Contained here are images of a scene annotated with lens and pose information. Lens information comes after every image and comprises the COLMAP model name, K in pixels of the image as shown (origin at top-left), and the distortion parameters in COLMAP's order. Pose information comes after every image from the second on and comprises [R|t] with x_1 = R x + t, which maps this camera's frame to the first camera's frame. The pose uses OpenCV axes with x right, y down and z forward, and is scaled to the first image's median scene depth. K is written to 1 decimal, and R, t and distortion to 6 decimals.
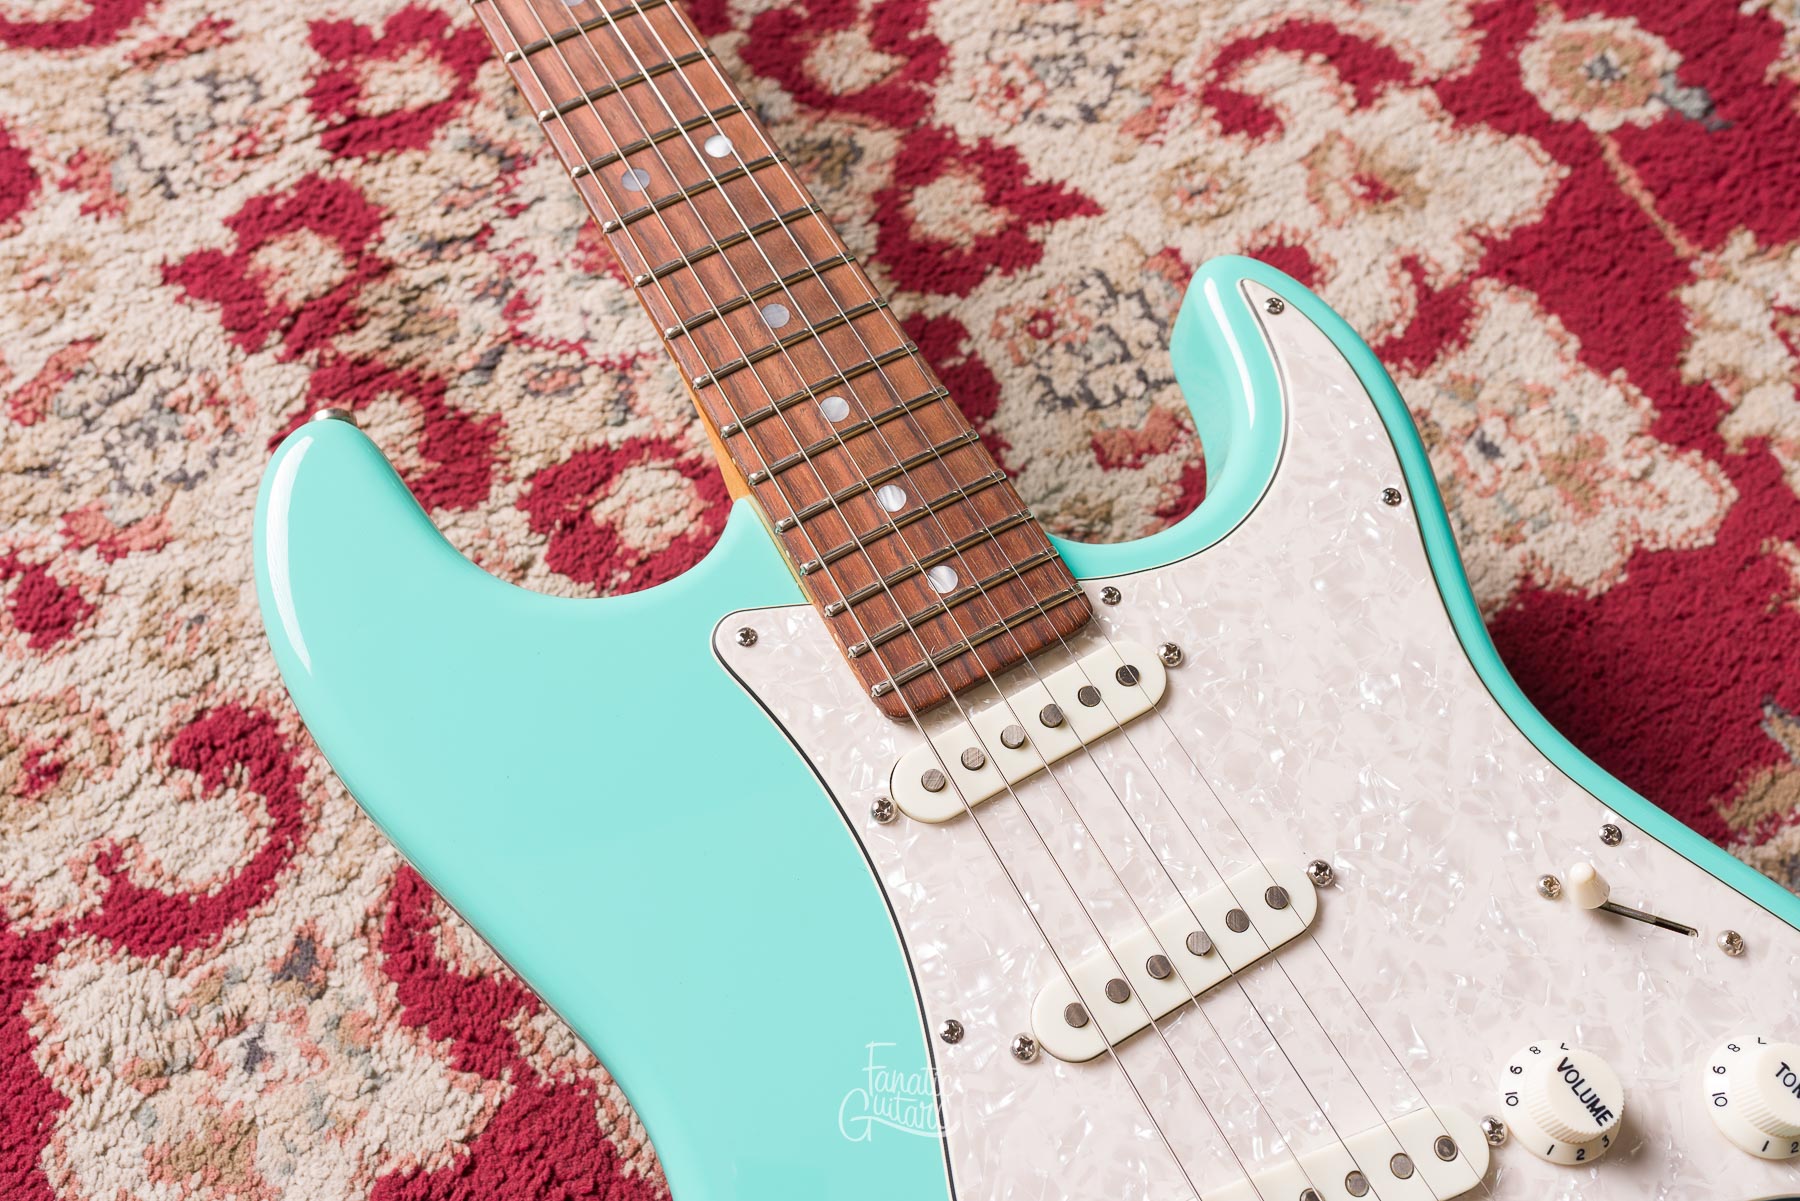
lens RADIAL K [[1786.0, 0, 902.5], [0, 1786.0, 596.9], [0, 0, 1]] dist [0.002082, 0.000000]
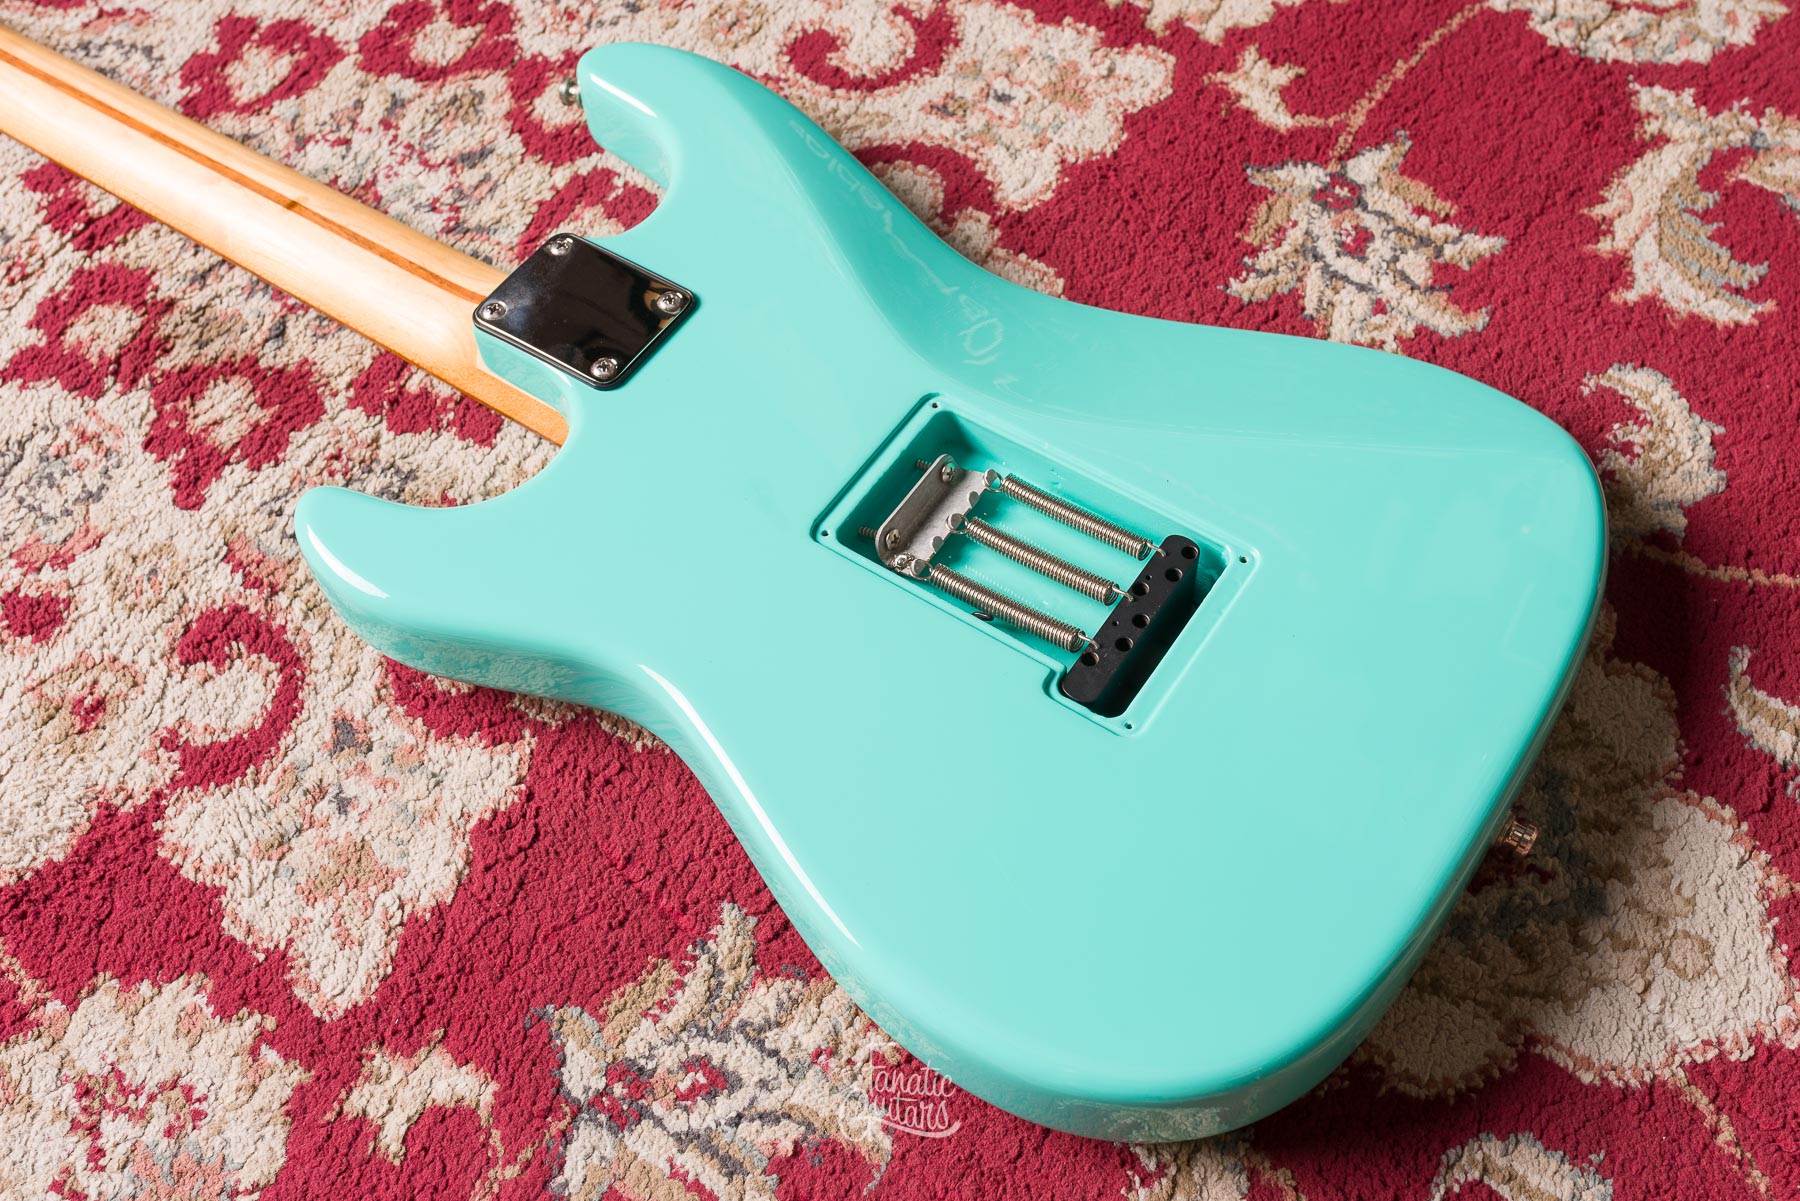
lens RADIAL K [[1946.7, 0, 987.5], [0, 1946.7, 591.0], [0, 0, 1]] dist [0.000373, 0.000000]
pose [[0.889888, -0.420028, 0.177974, -0.107161], [0.435698, 0.898170, -0.058808, 0.340265], [-0.135150, 0.129876, 0.982276, -0.416306]]
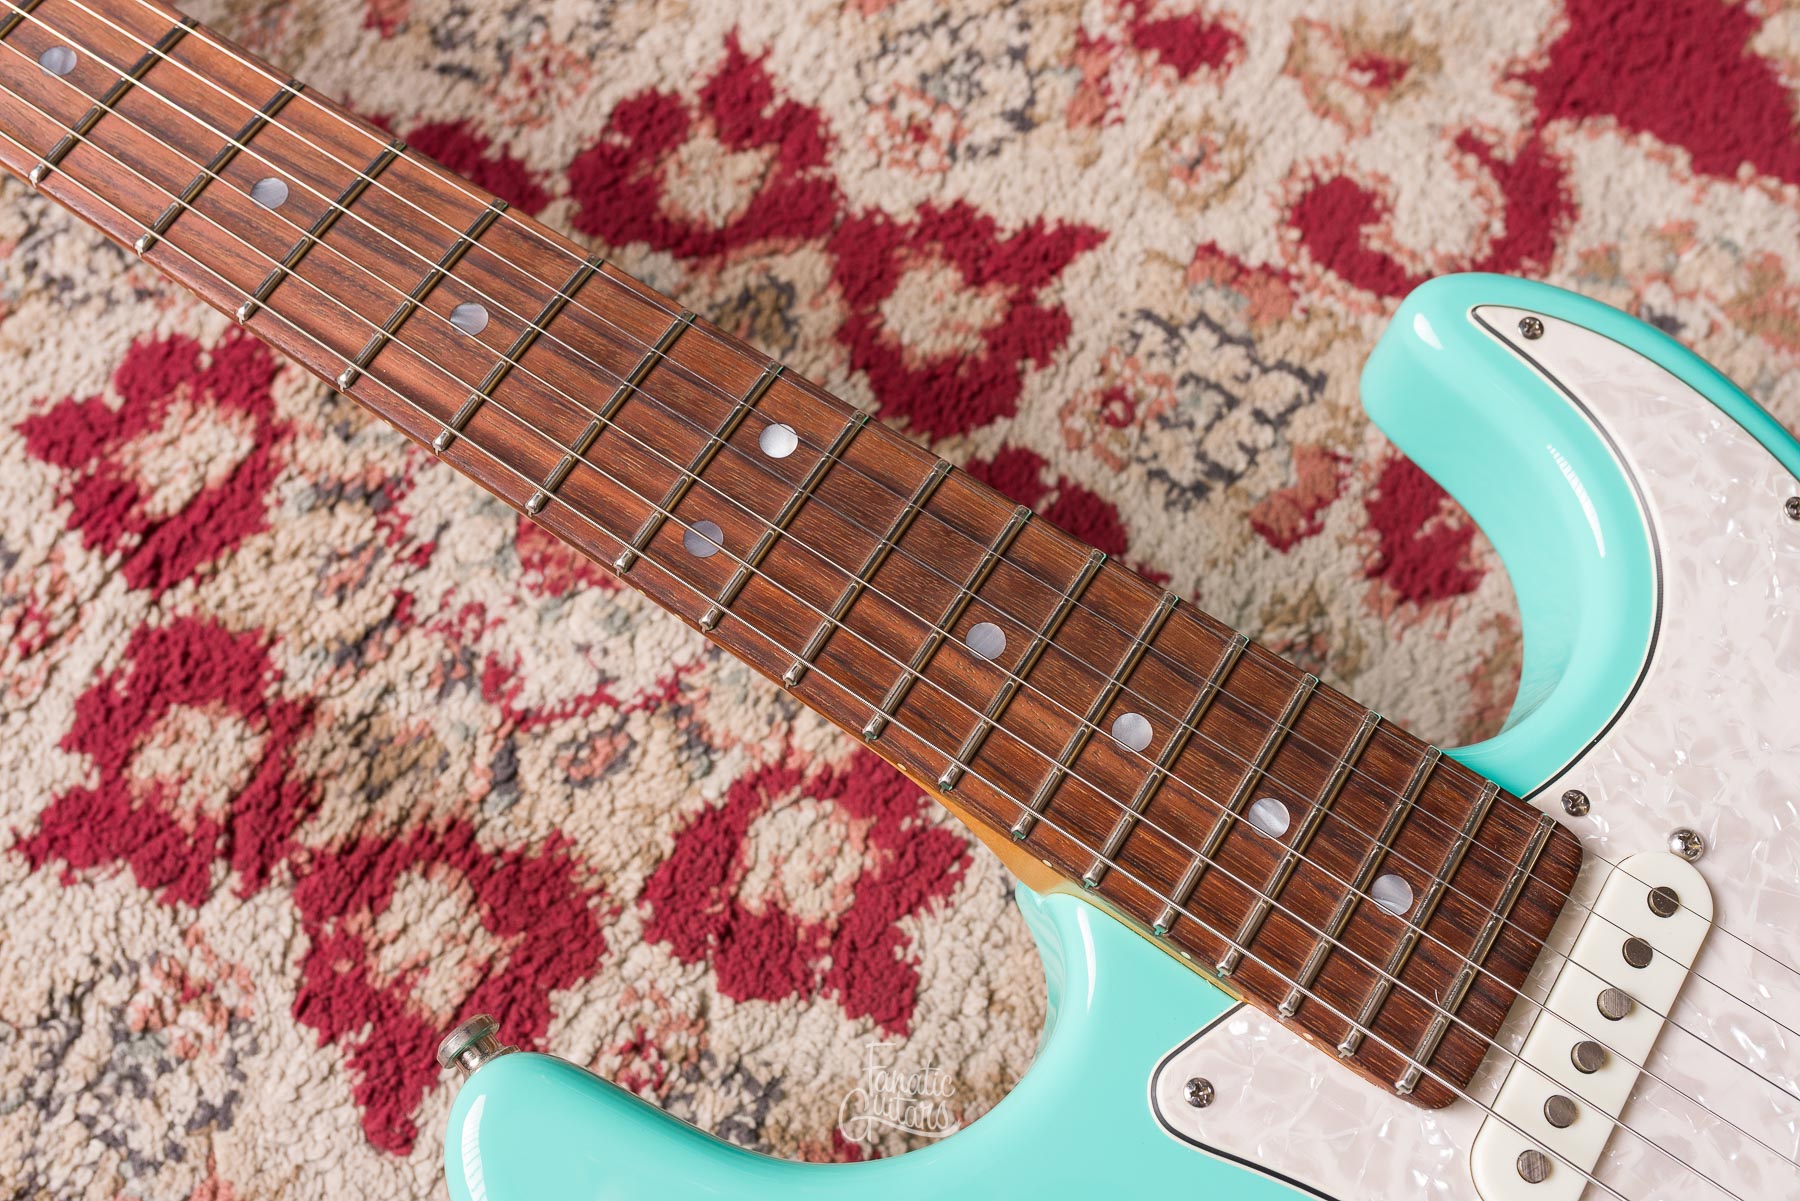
lens RADIAL K [[1786.0, 0, 904.4], [0, 1786.0, 607.9], [0, 0, 1]] dist [0.002082, 0.000000]
pose [[0.892057, -0.433611, 0.127342, -0.148565], [0.418182, 0.898841, 0.131182, -0.221210], [-0.171342, -0.063770, 0.983146, 0.240381]]
